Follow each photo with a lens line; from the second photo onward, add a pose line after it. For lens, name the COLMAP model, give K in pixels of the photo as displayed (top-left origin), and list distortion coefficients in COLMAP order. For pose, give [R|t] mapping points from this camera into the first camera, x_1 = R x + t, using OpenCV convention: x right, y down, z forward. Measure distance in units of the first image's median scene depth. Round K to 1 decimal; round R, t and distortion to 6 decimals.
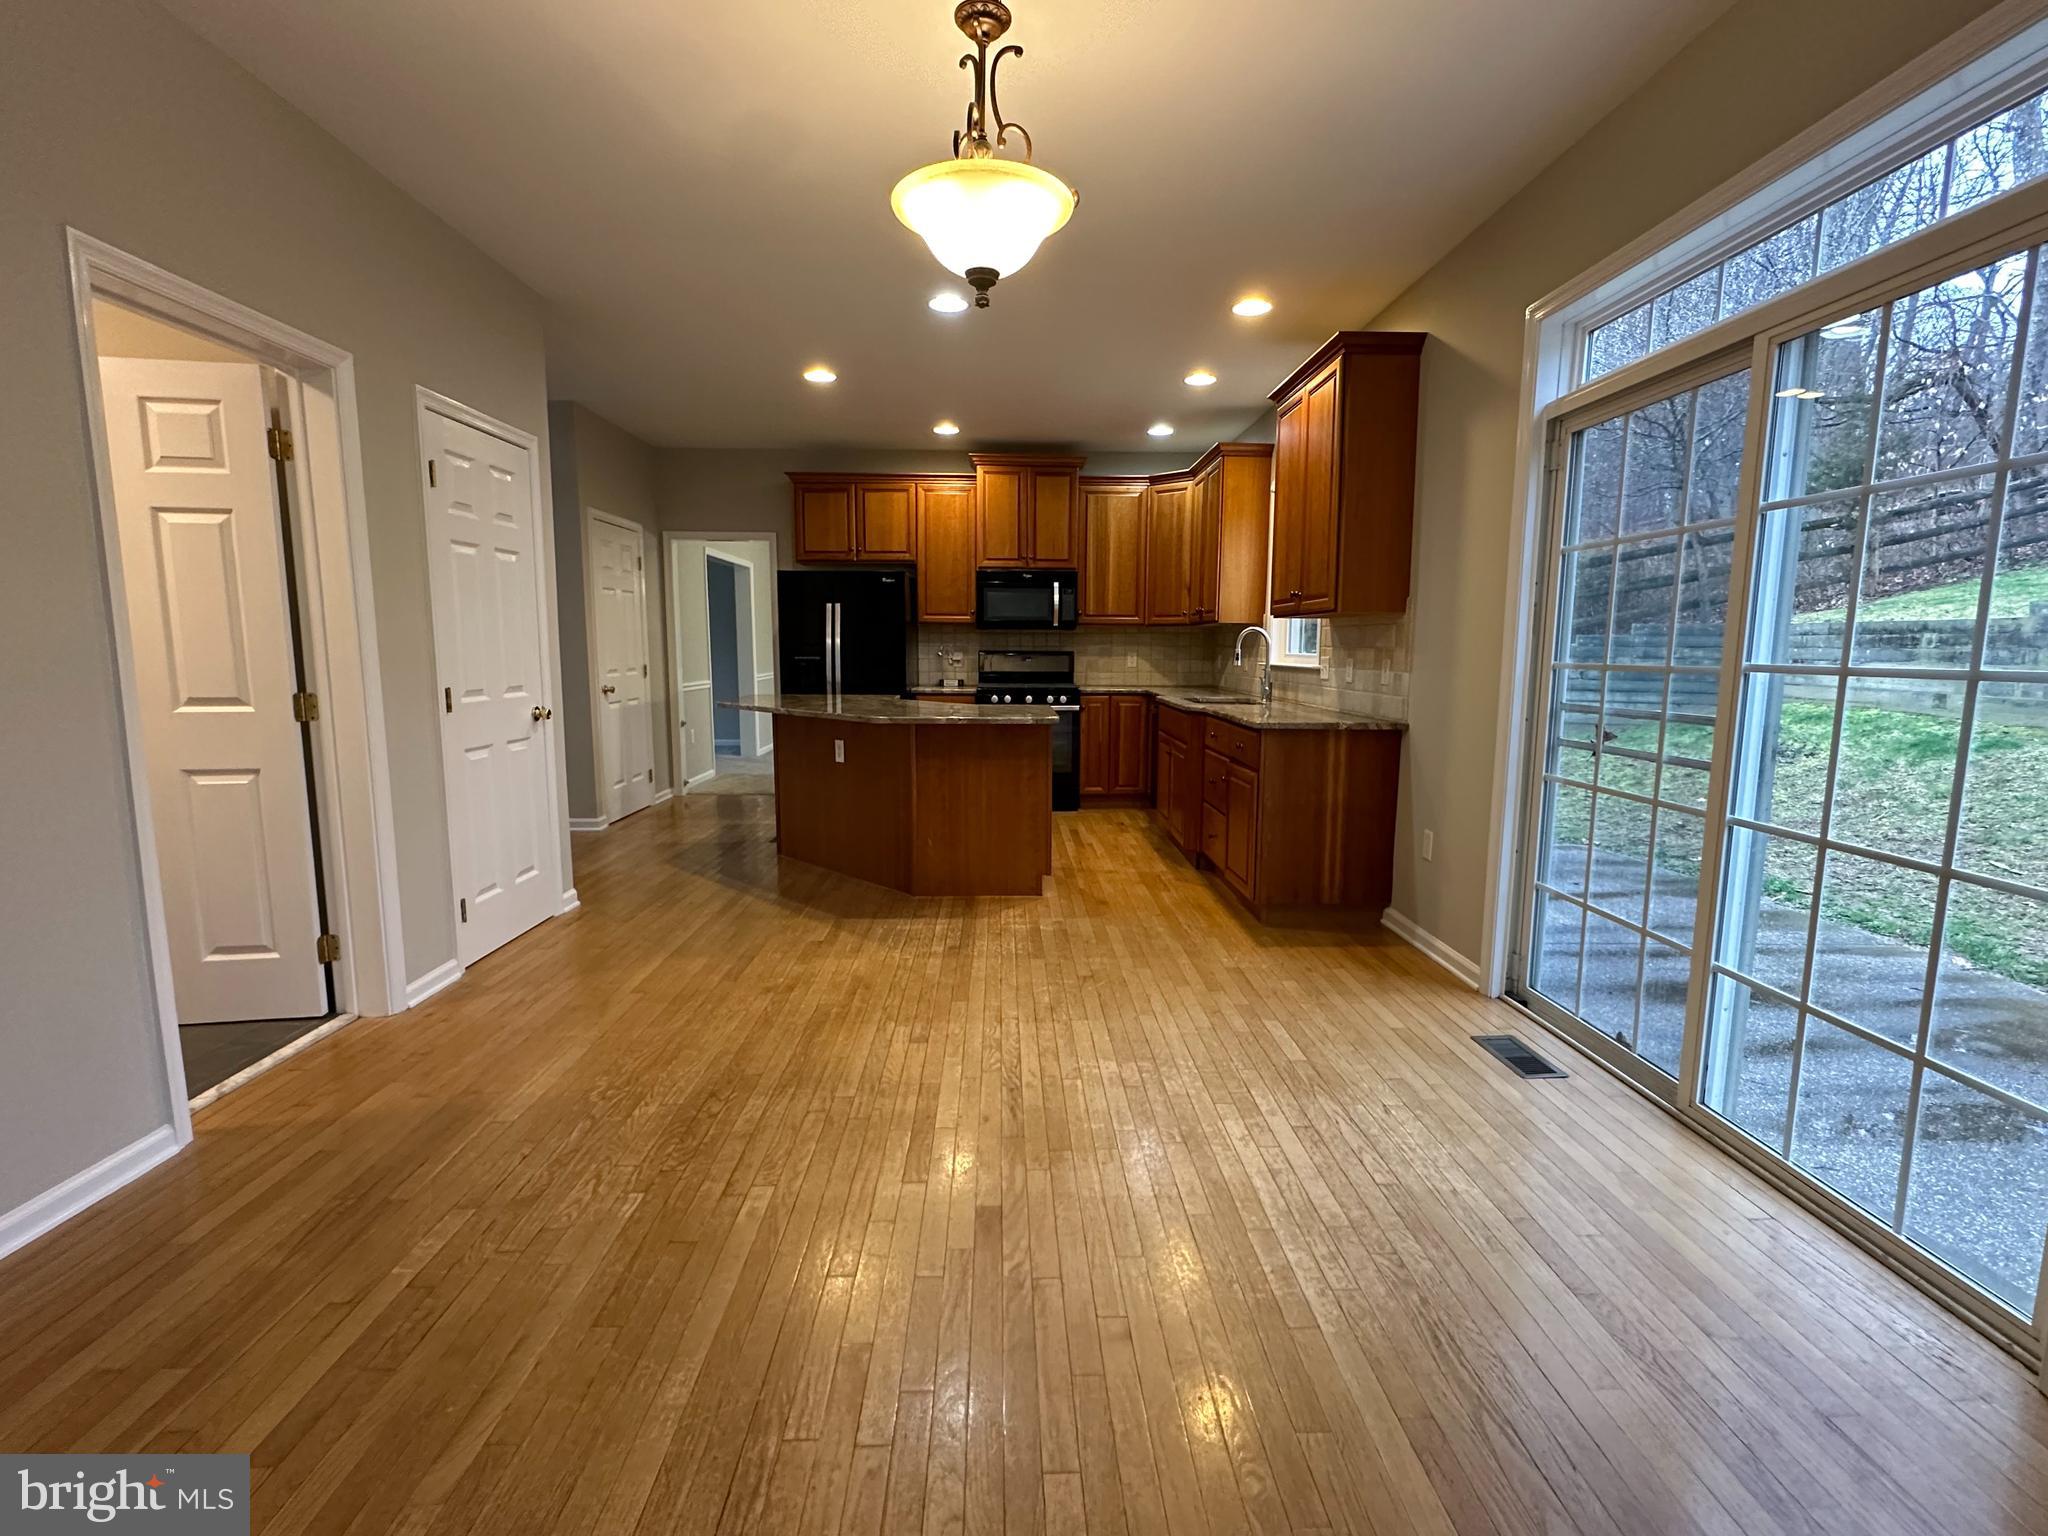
lens RADIAL K [[929.5, 0, 1018.1], [0, 929.5, 769.1], [0, 0, 1]] dist [-0.002613, -0.000132]
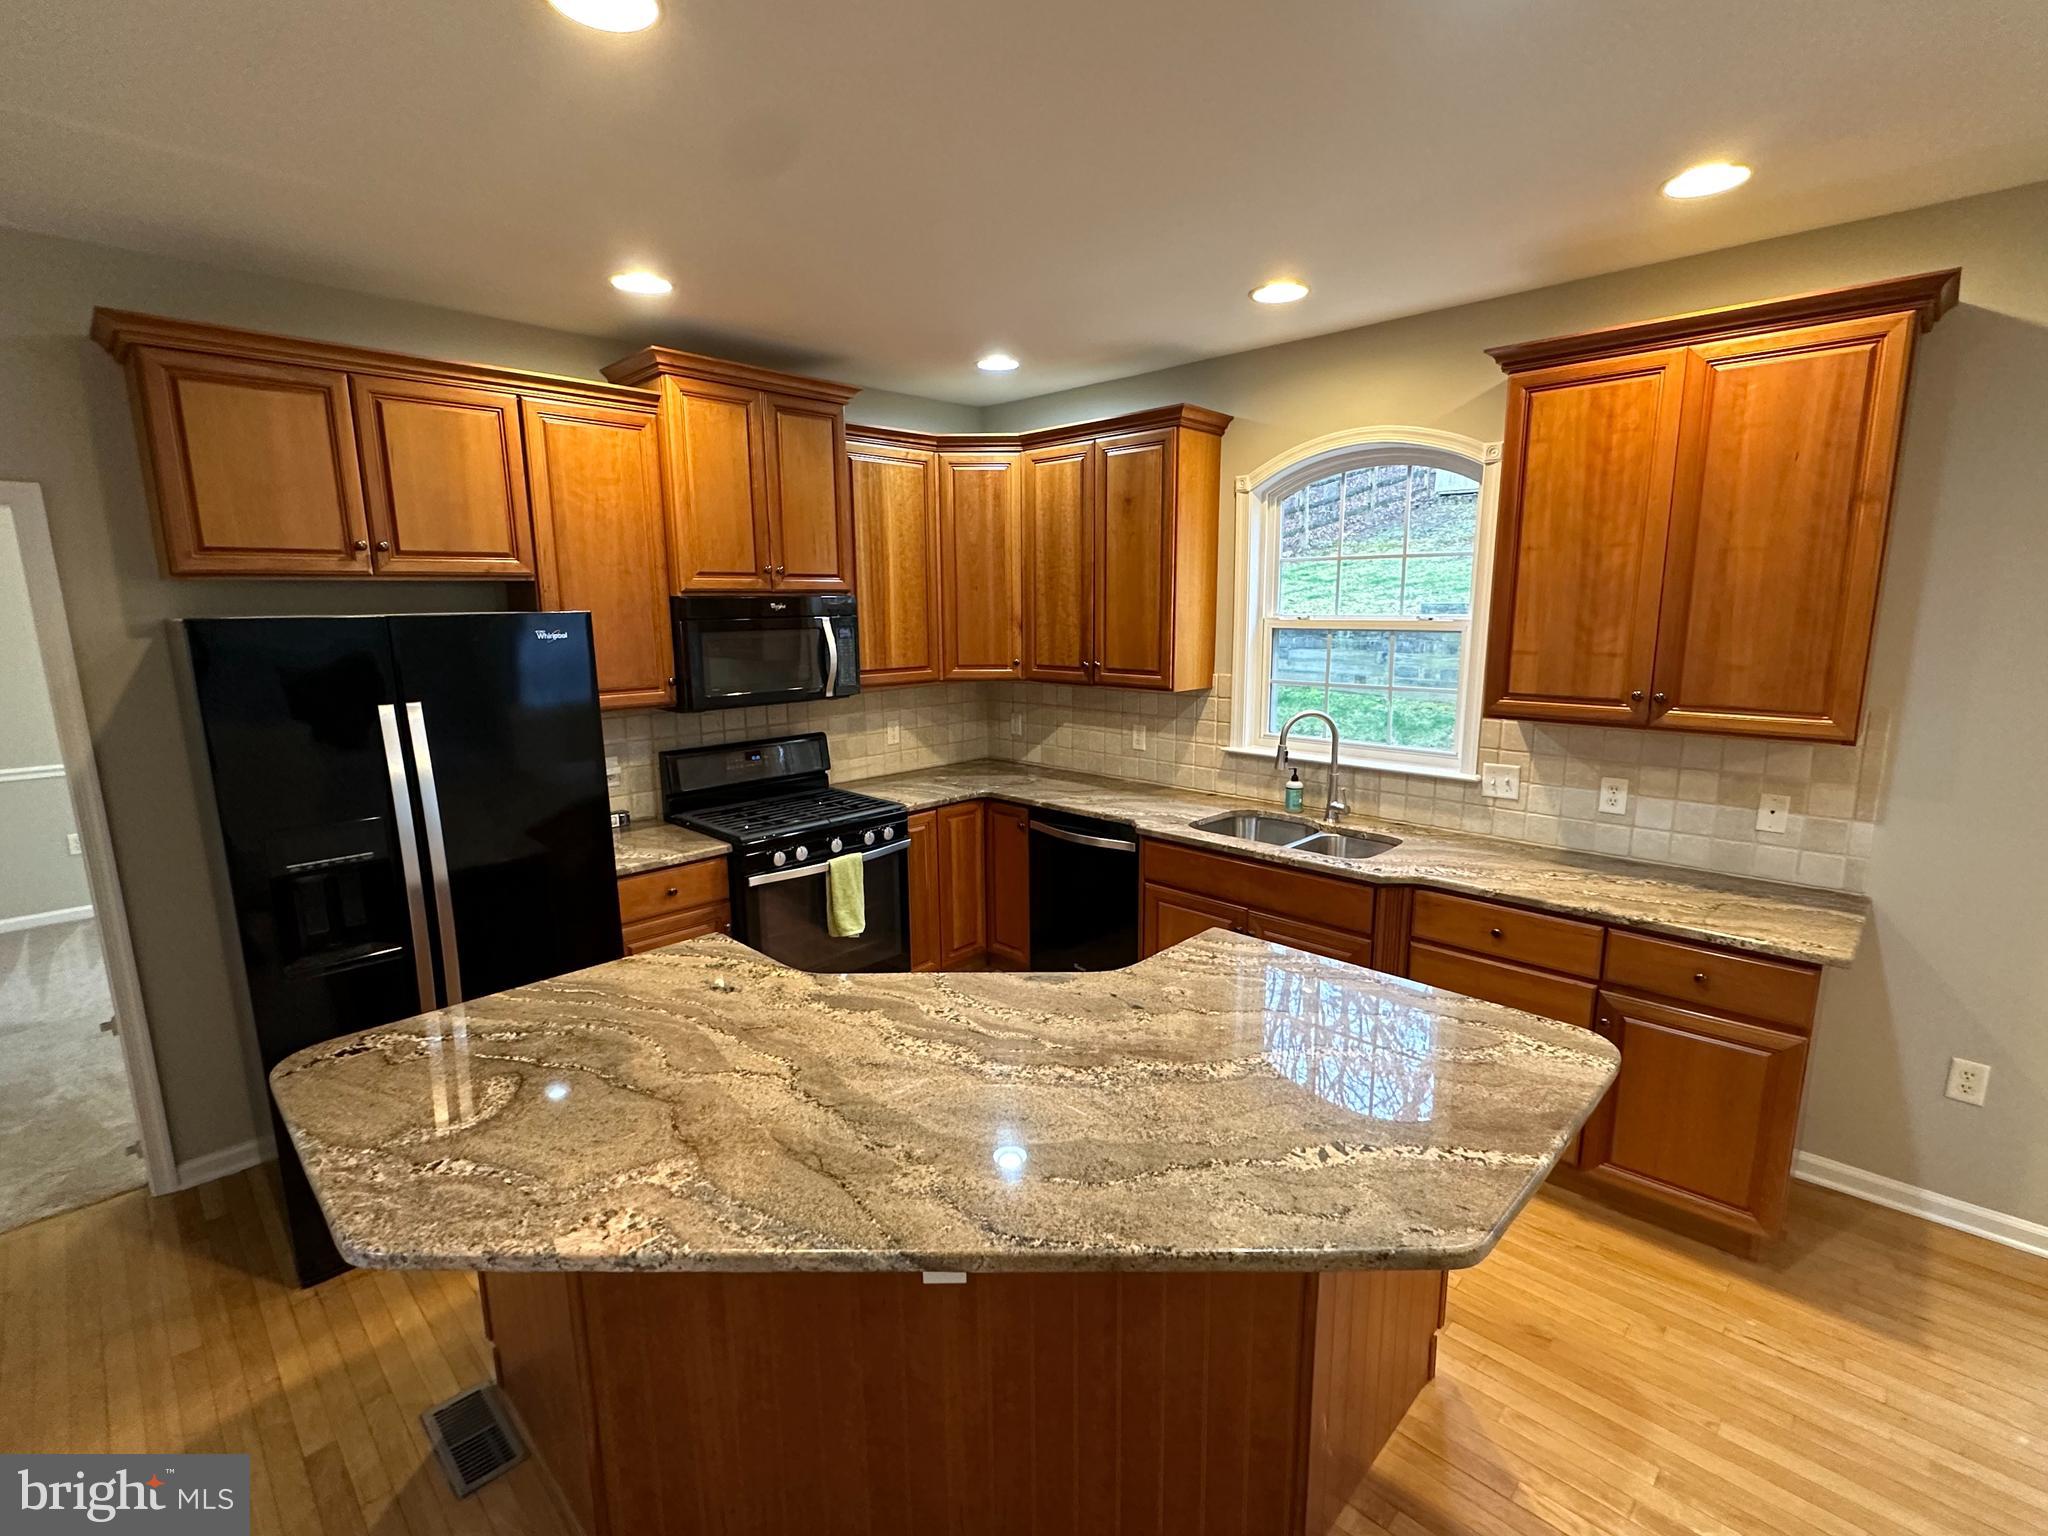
lens RADIAL K [[929.5, 0, 1030.9], [0, 929.5, 768.3], [0, 0, 1]] dist [-0.002613, -0.000132]
pose [[0.709188, -0.138955, 0.691190, -0.261034], [0.105877, 0.990258, 0.090444, -0.150420], [-0.697024, 0.009039, 0.716991, 0.528384]]
